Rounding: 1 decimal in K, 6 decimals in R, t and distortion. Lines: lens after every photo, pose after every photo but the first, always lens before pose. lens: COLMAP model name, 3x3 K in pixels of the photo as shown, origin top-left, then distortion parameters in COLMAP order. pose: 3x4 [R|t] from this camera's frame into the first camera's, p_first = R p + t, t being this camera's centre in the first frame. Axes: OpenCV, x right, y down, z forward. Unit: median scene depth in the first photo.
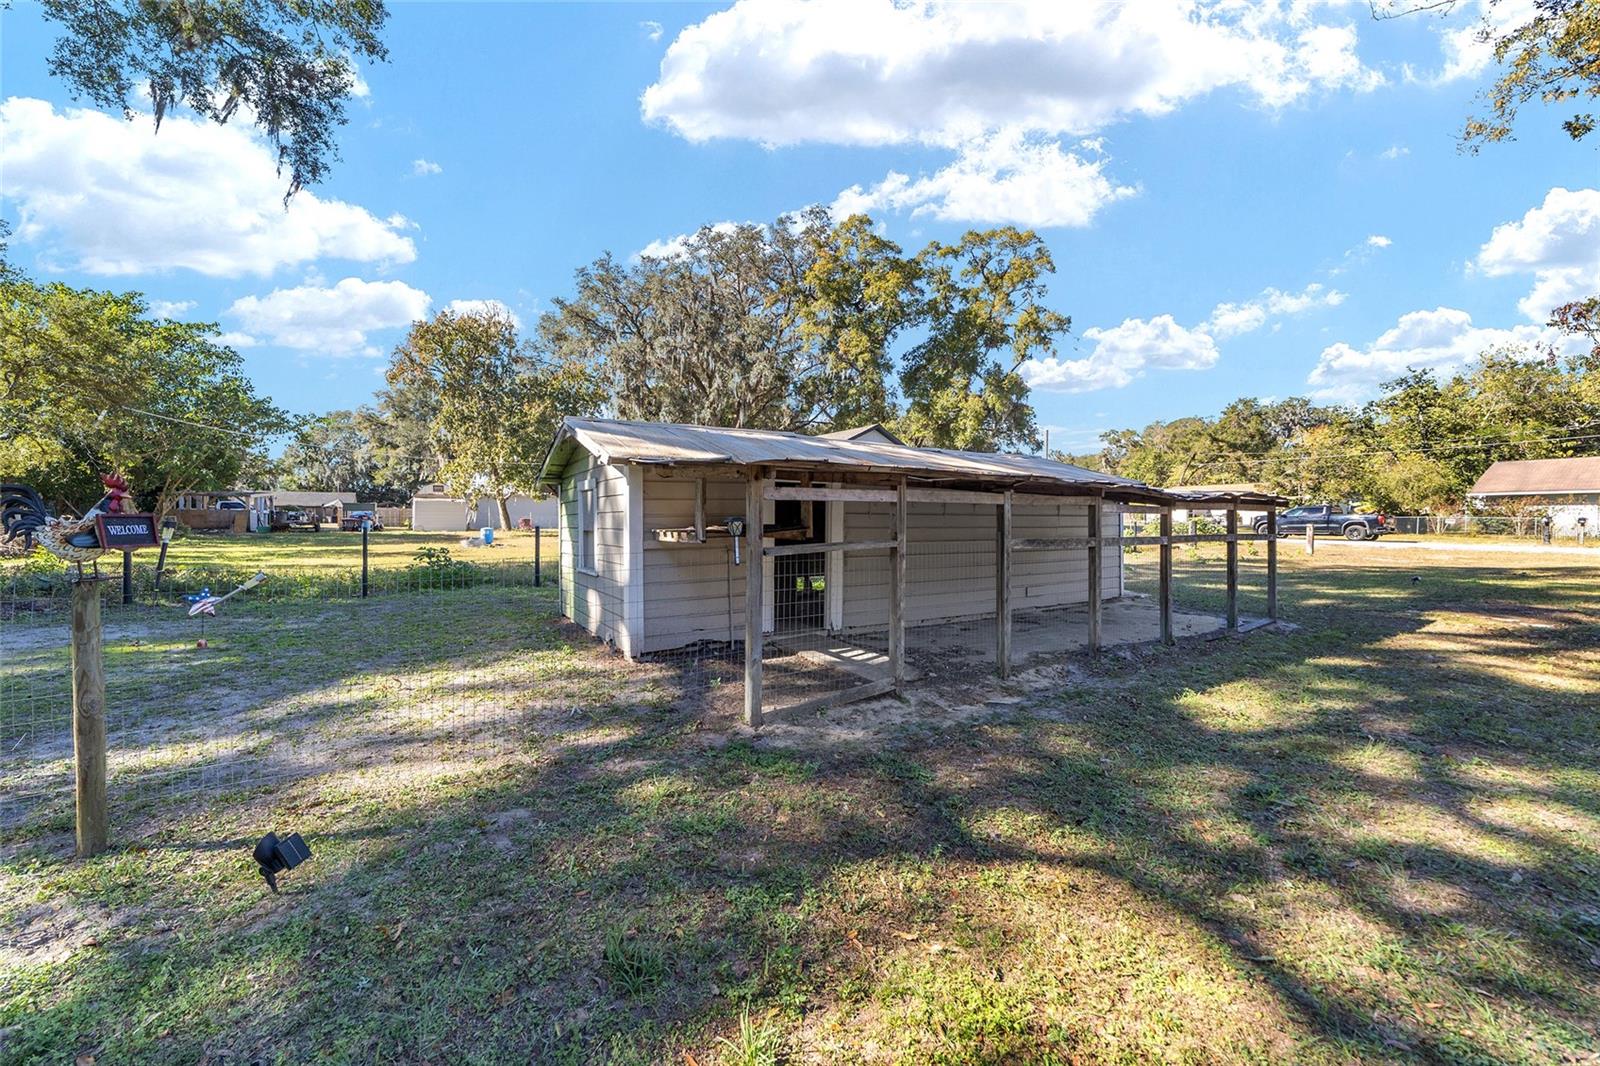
lens RADIAL K [[610.4, 0, 789.3], [0, 610.4, 530.3], [0, 0, 1]] dist [-0.000490, 0.000825]
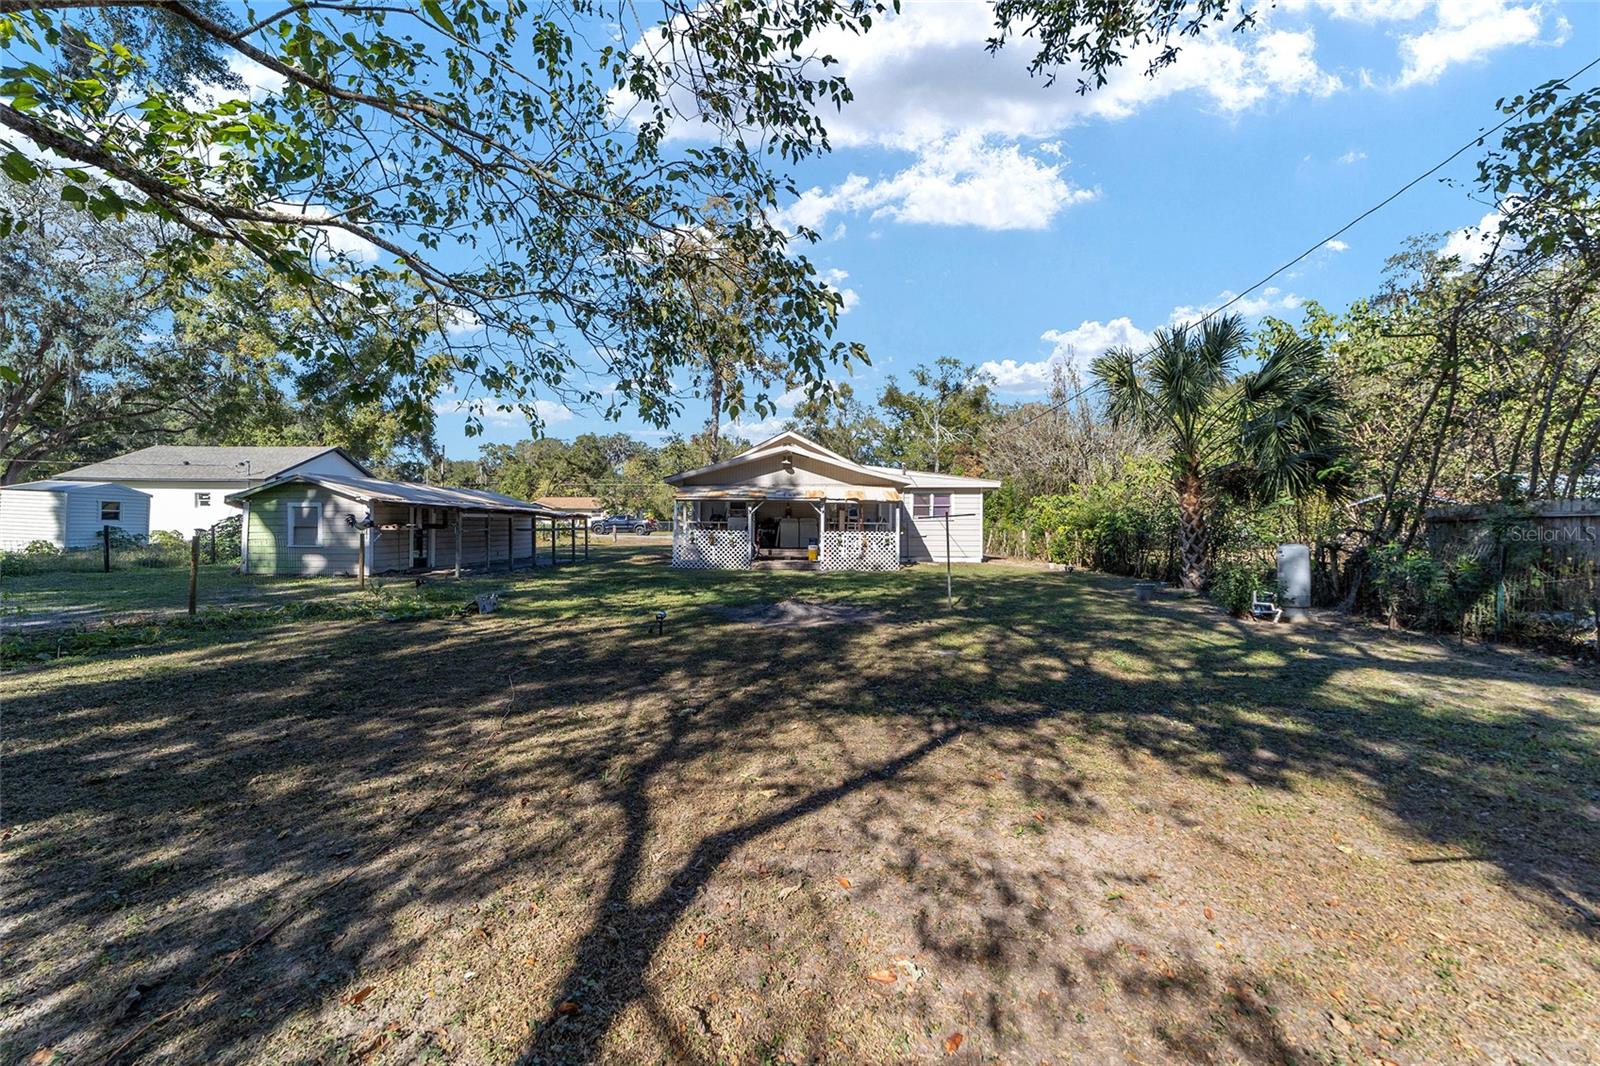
lens RADIAL K [[610.4, 0, 784.6], [0, 610.4, 531.7], [0, 0, 1]] dist [-0.000490, 0.000825]
pose [[0.585866, -0.007376, 0.810374, -0.175212], [0.009756, 0.999950, 0.002049, 0.004869], [-0.810349, 0.006706, 0.585909, -0.258953]]
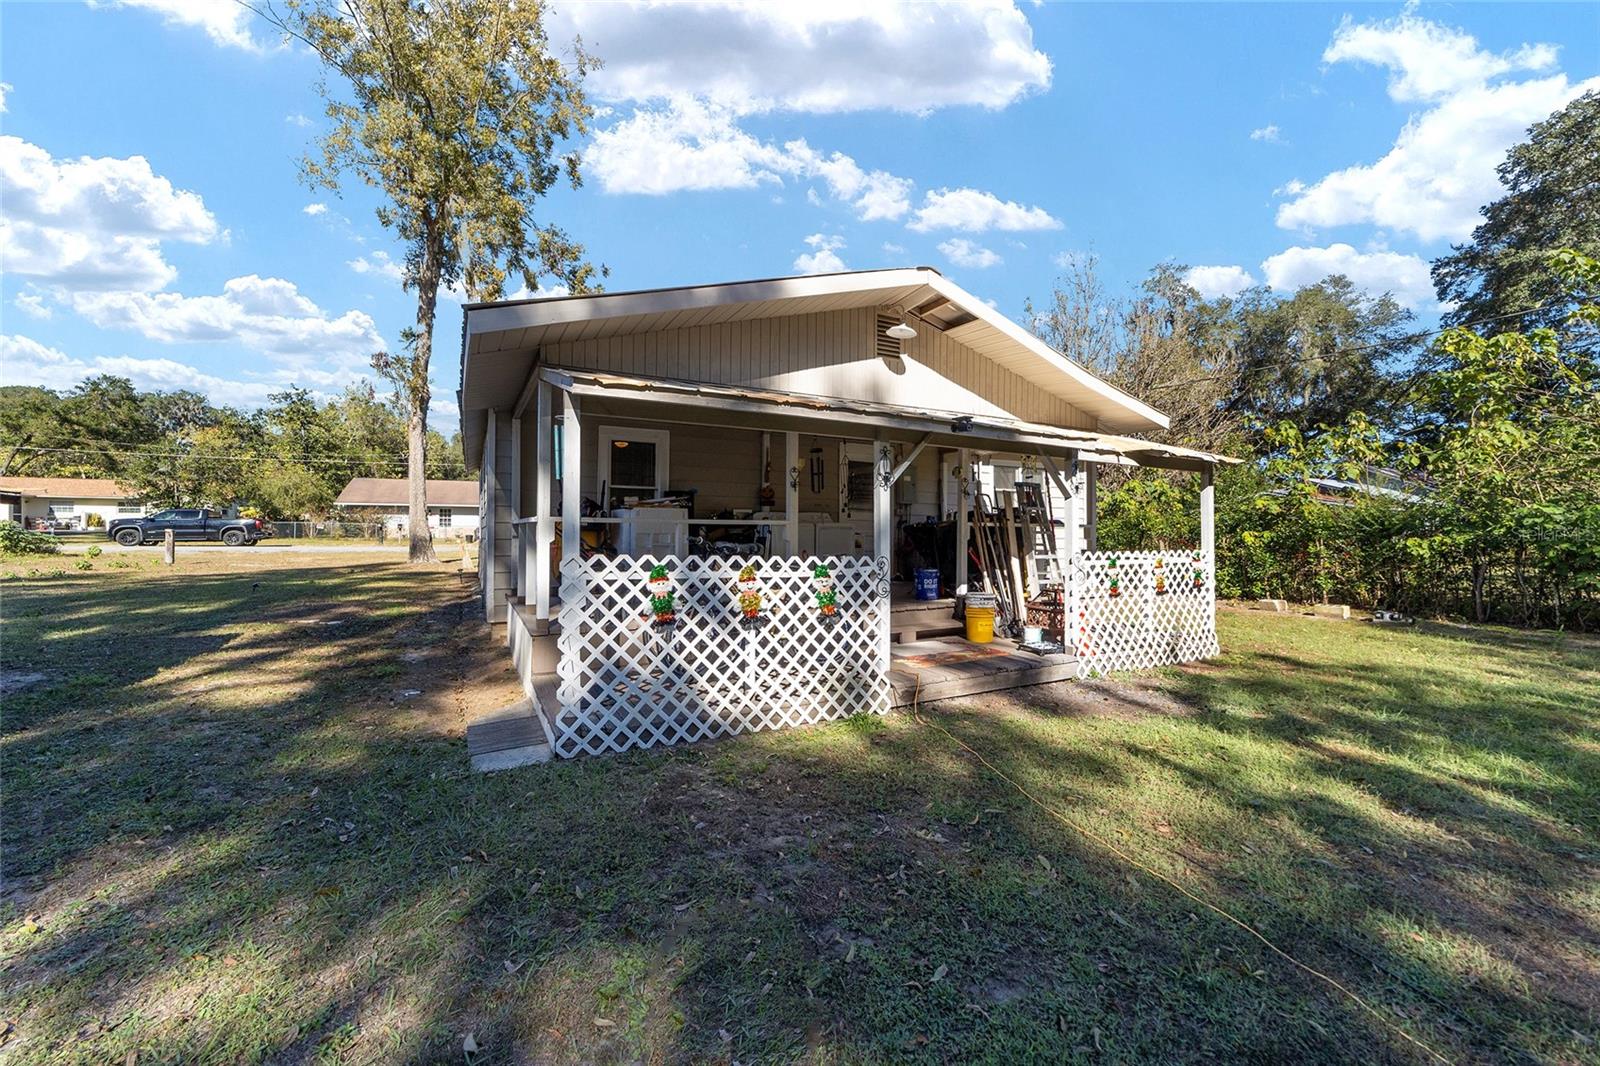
lens RADIAL K [[610.4, 0, 792.3], [0, 610.4, 531.6], [0, 0, 1]] dist [-0.000490, 0.000825]
pose [[0.106021, -0.005088, 0.994351, 0.042181], [0.012105, 0.999919, 0.003826, 0.000652], [-0.994290, 0.011631, 0.106074, 0.010172]]
